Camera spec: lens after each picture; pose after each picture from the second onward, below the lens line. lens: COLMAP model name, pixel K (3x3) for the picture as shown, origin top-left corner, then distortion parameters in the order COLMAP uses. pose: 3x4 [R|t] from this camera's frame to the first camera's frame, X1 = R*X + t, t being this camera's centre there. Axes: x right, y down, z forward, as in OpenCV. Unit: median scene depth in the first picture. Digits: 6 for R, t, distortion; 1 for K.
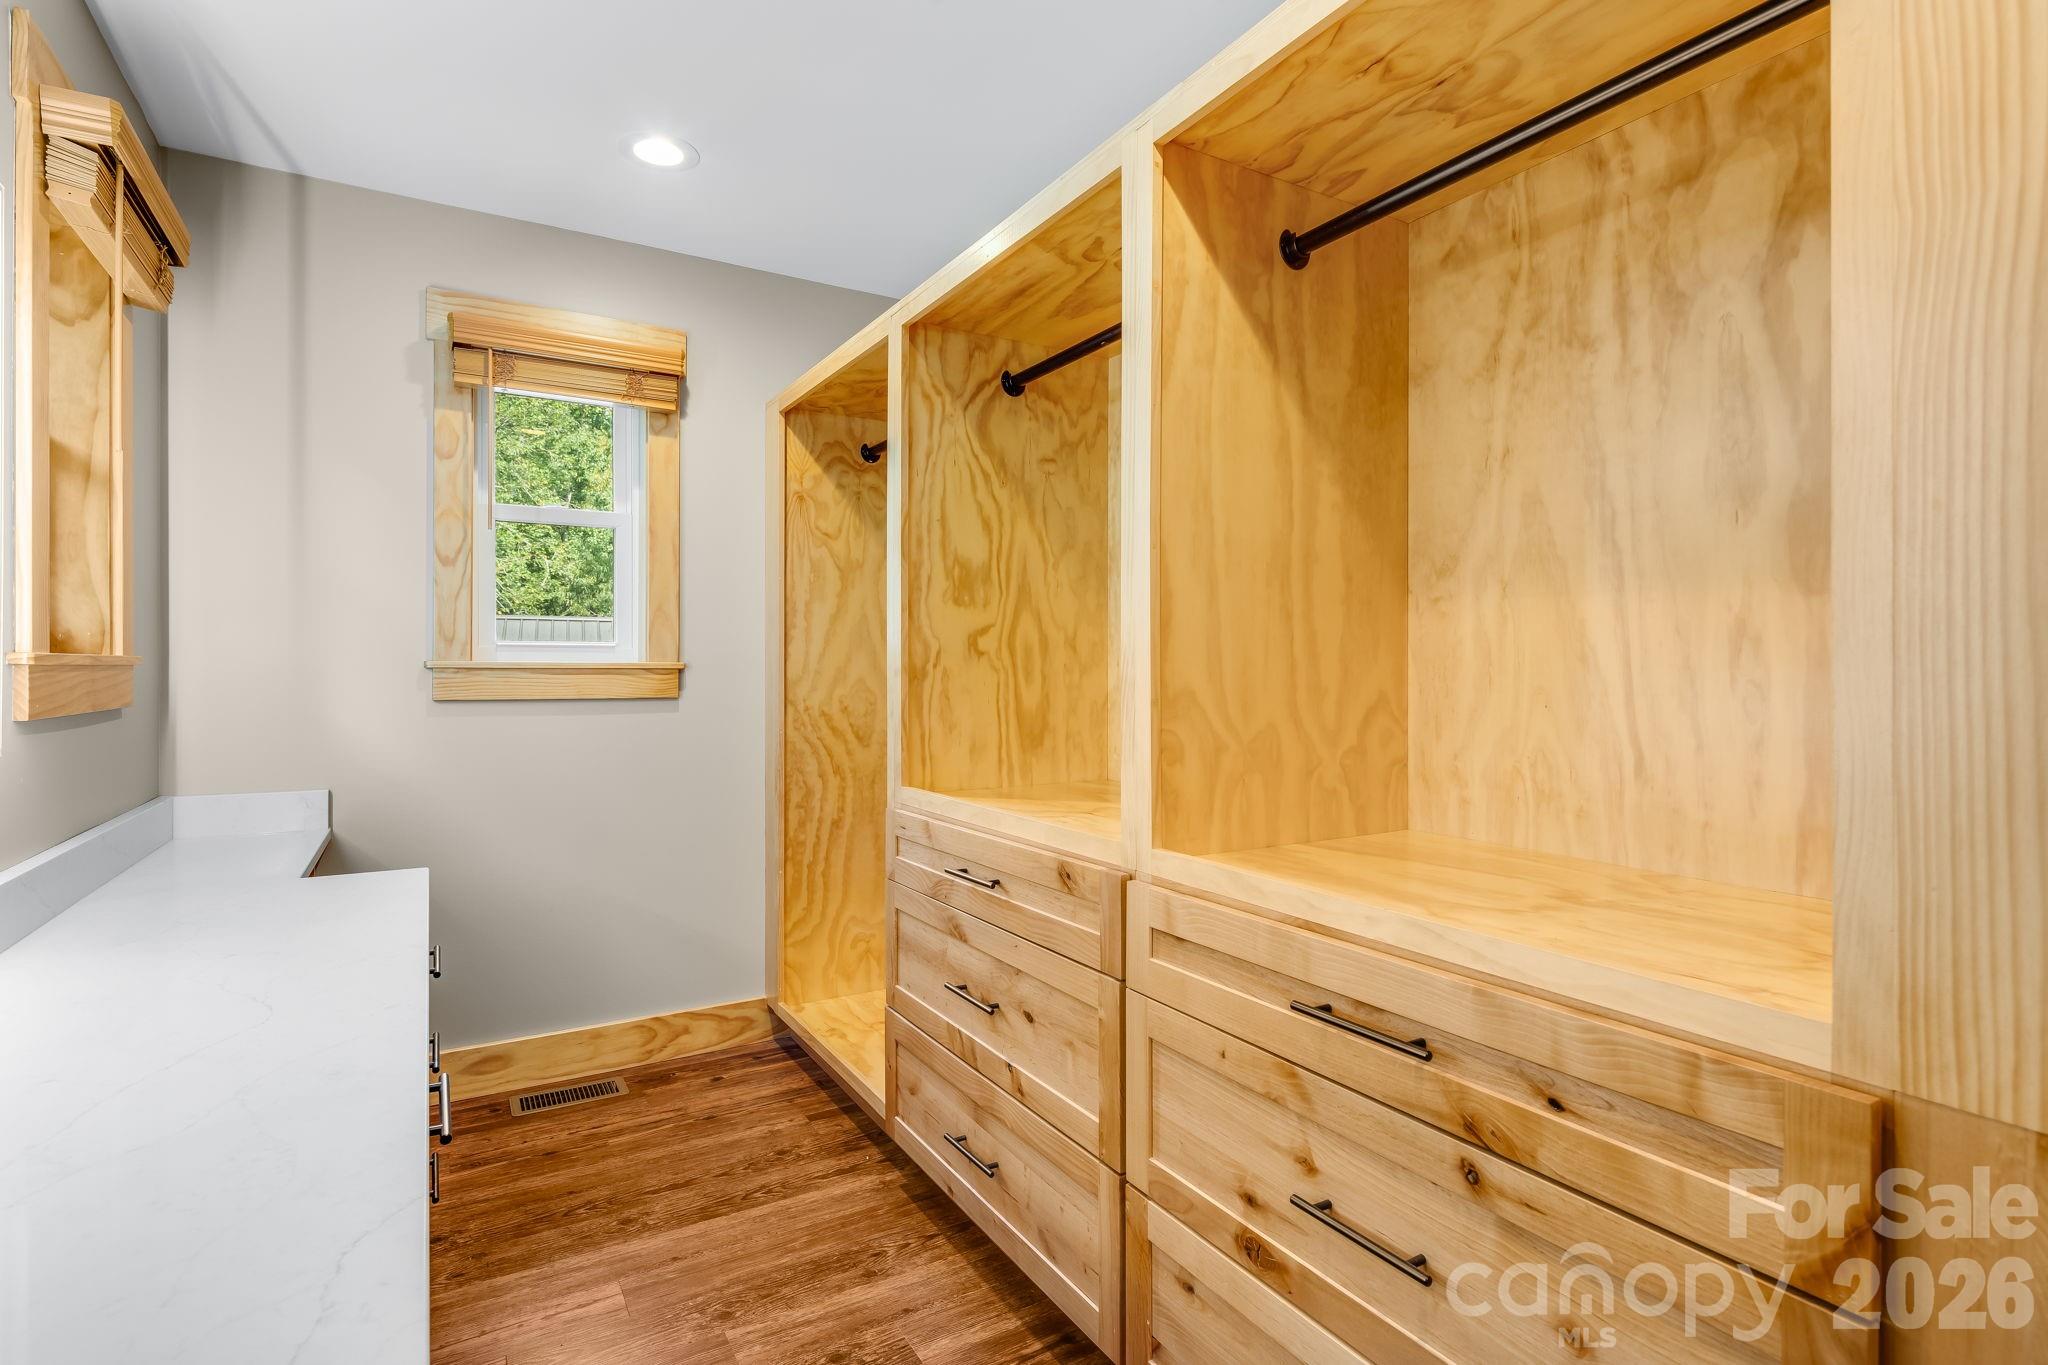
lens RADIAL K [[989.9, 0, 1017.9], [0, 989.9, 663.2], [0, 0, 1]] dist [0.000772, -0.001643]
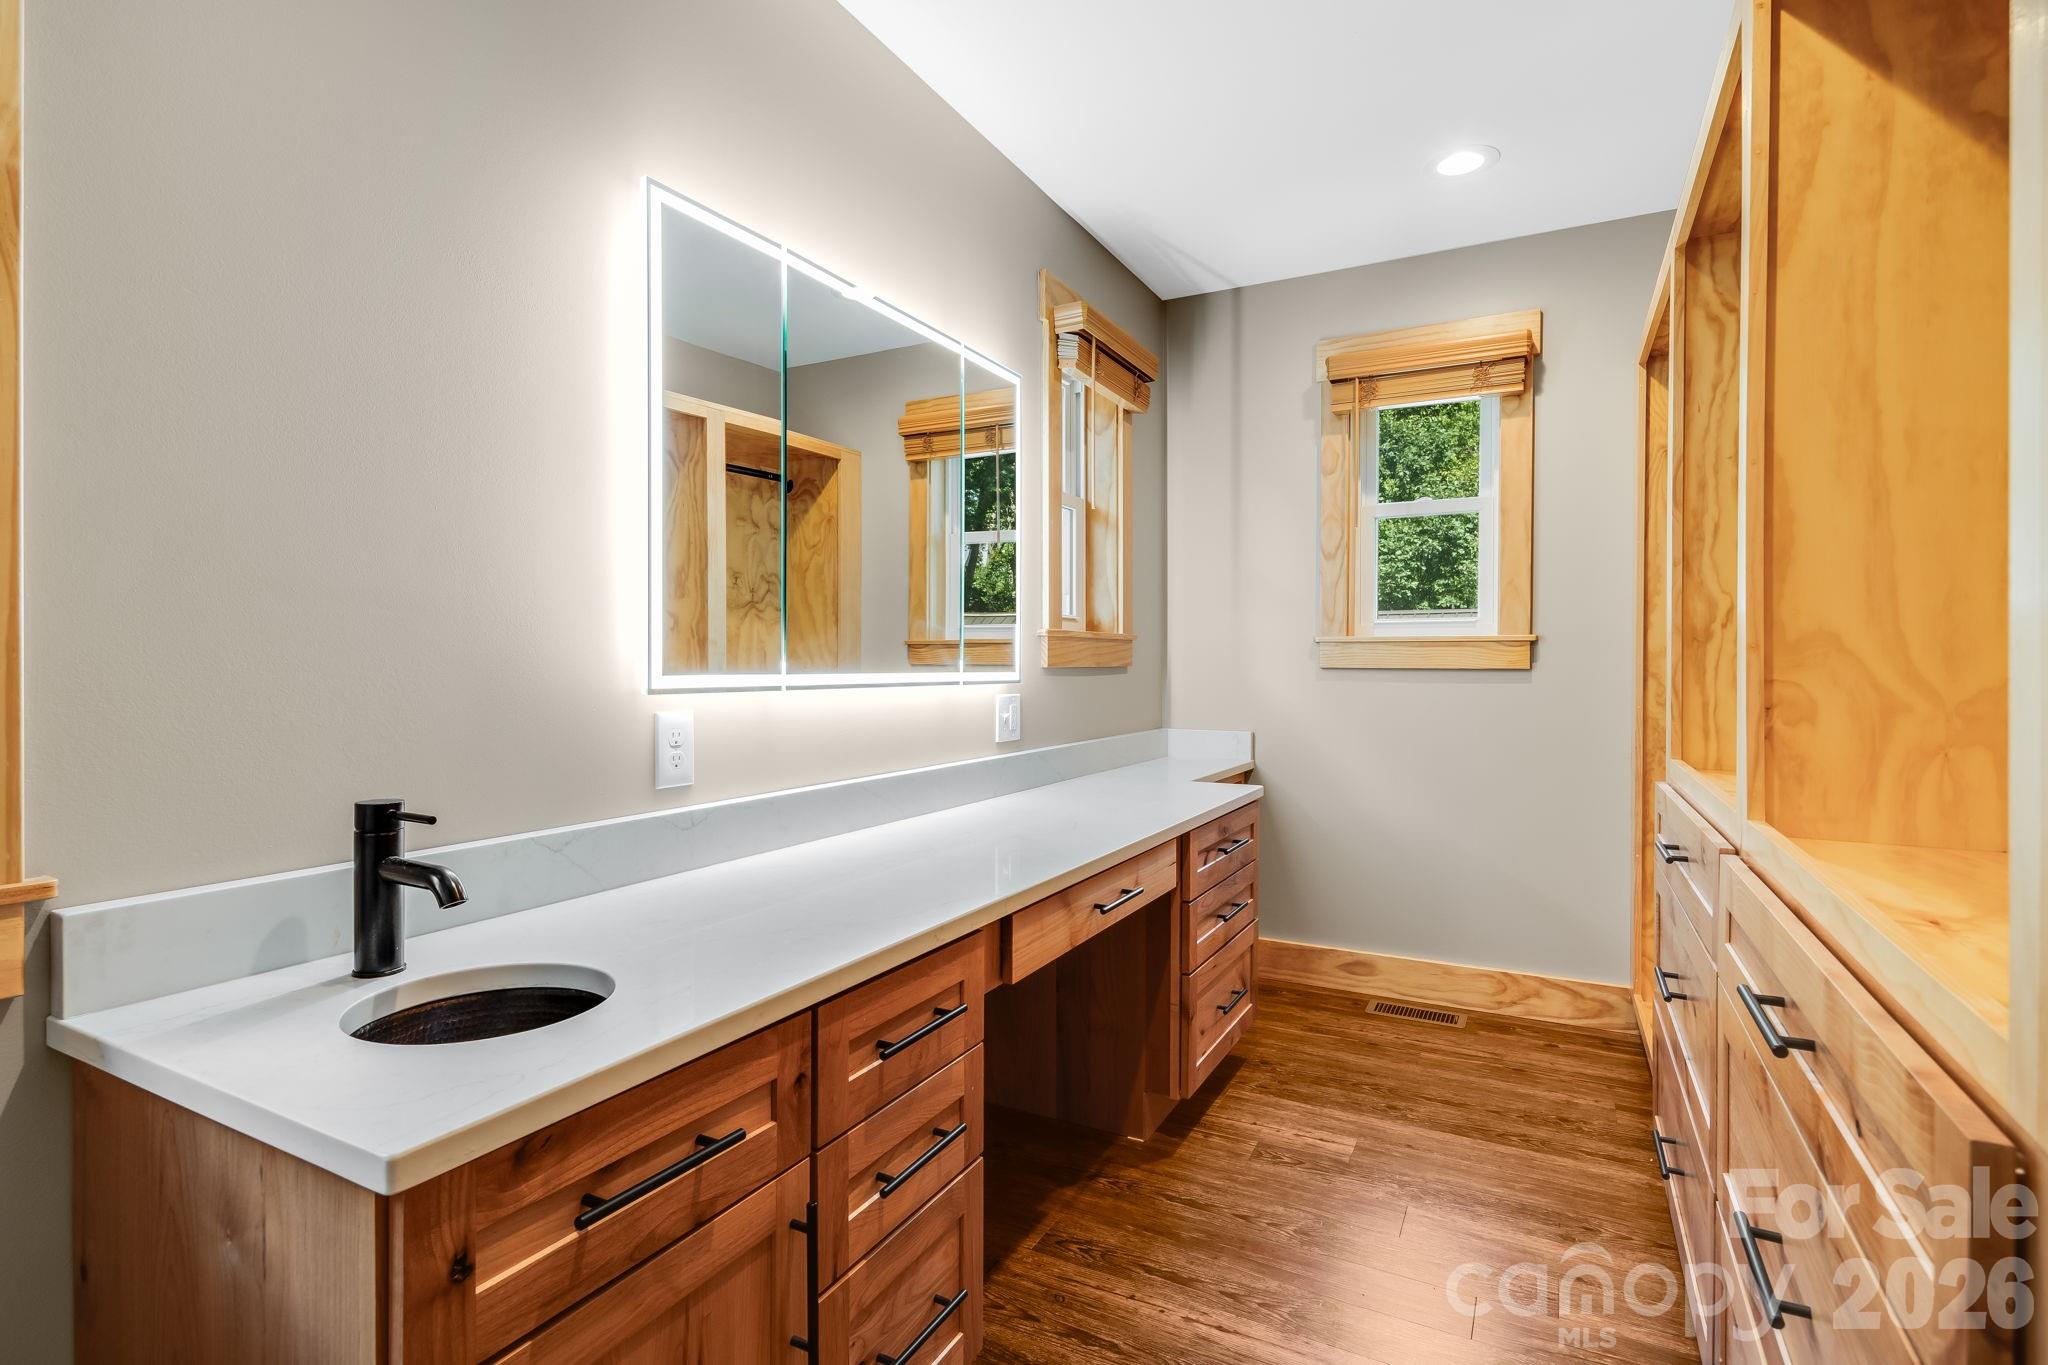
lens RADIAL K [[989.9, 0, 1017.9], [0, 989.9, 663.2], [0, 0, 1]] dist [0.000772, -0.001643]
pose [[0.519310, 0.000728, -0.854586, 0.308744], [0.003882, 0.999987, 0.003211, 0.028007], [0.854577, -0.004985, 0.519300, 0.014600]]
